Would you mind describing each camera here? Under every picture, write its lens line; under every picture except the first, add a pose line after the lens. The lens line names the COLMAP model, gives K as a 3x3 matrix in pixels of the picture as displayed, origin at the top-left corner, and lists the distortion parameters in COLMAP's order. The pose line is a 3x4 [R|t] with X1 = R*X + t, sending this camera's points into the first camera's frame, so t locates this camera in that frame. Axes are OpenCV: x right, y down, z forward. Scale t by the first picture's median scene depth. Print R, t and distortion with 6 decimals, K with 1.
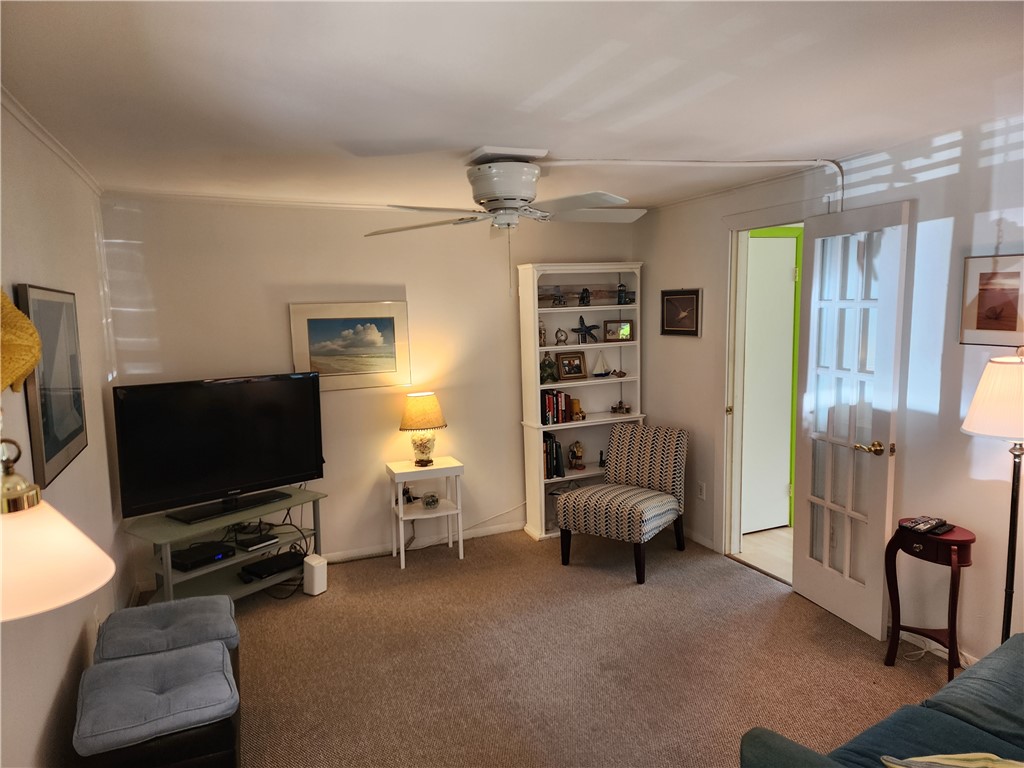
lens RADIAL K [[668.6, 0, 510.0], [0, 668.6, 390.8], [0, 0, 1]] dist [0.068264, -0.057481]
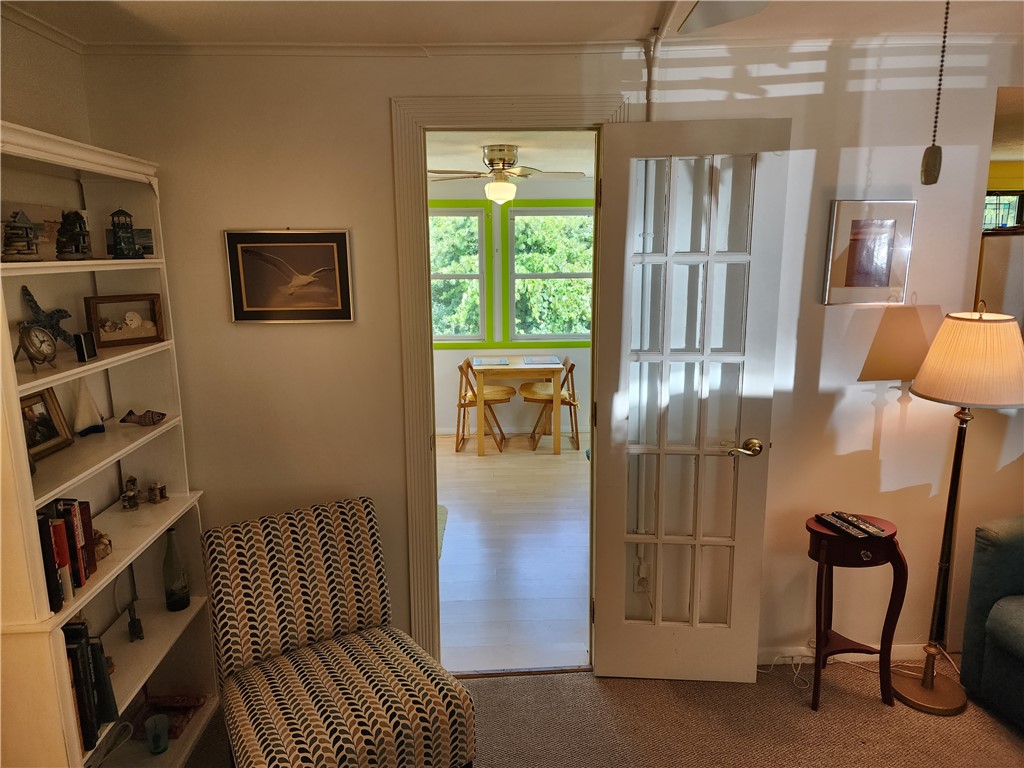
lens RADIAL K [[668.6, 0, 505.3], [0, 668.6, 384.2], [0, 0, 1]] dist [0.068264, -0.057481]
pose [[0.358282, -0.149518, 0.921563, -0.182344], [0.125711, 0.985830, 0.111072, -0.076907], [-0.925111, 0.076055, 0.372001, 0.710395]]
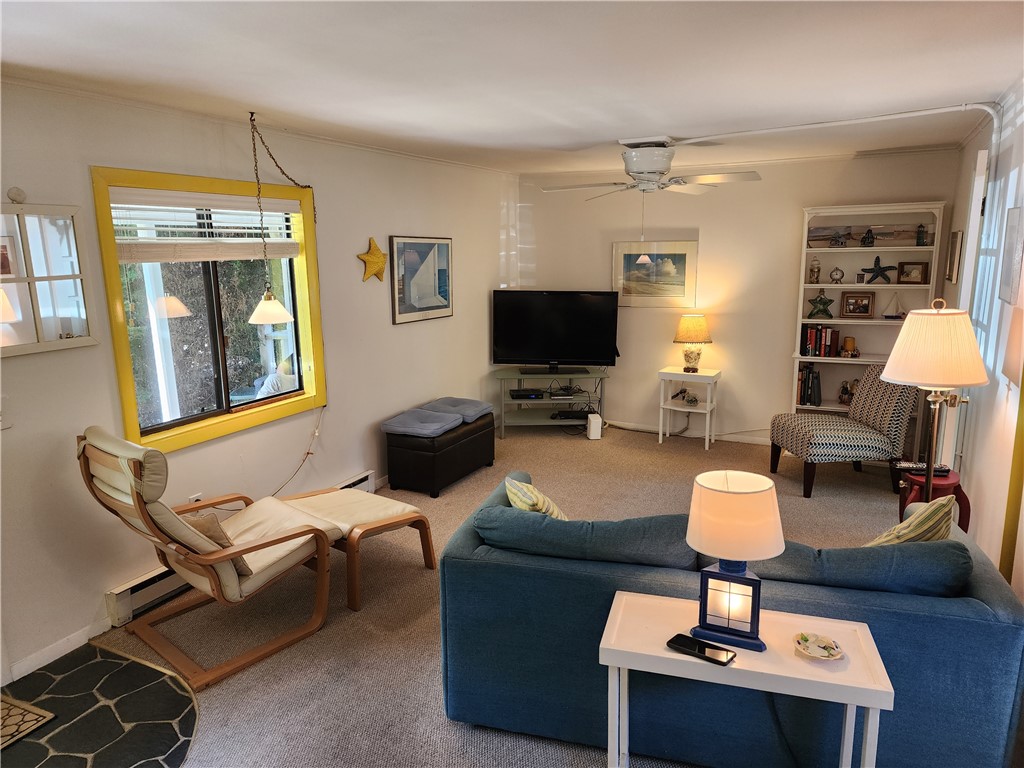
lens RADIAL K [[668.6, 0, 514.3], [0, 668.6, 386.7], [0, 0, 1]] dist [0.068264, -0.057481]
pose [[0.656421, 0.173532, -0.734165, 0.617842], [-0.104073, 0.984709, 0.139700, -0.005261], [0.747182, -0.015295, 0.664444, -0.109650]]
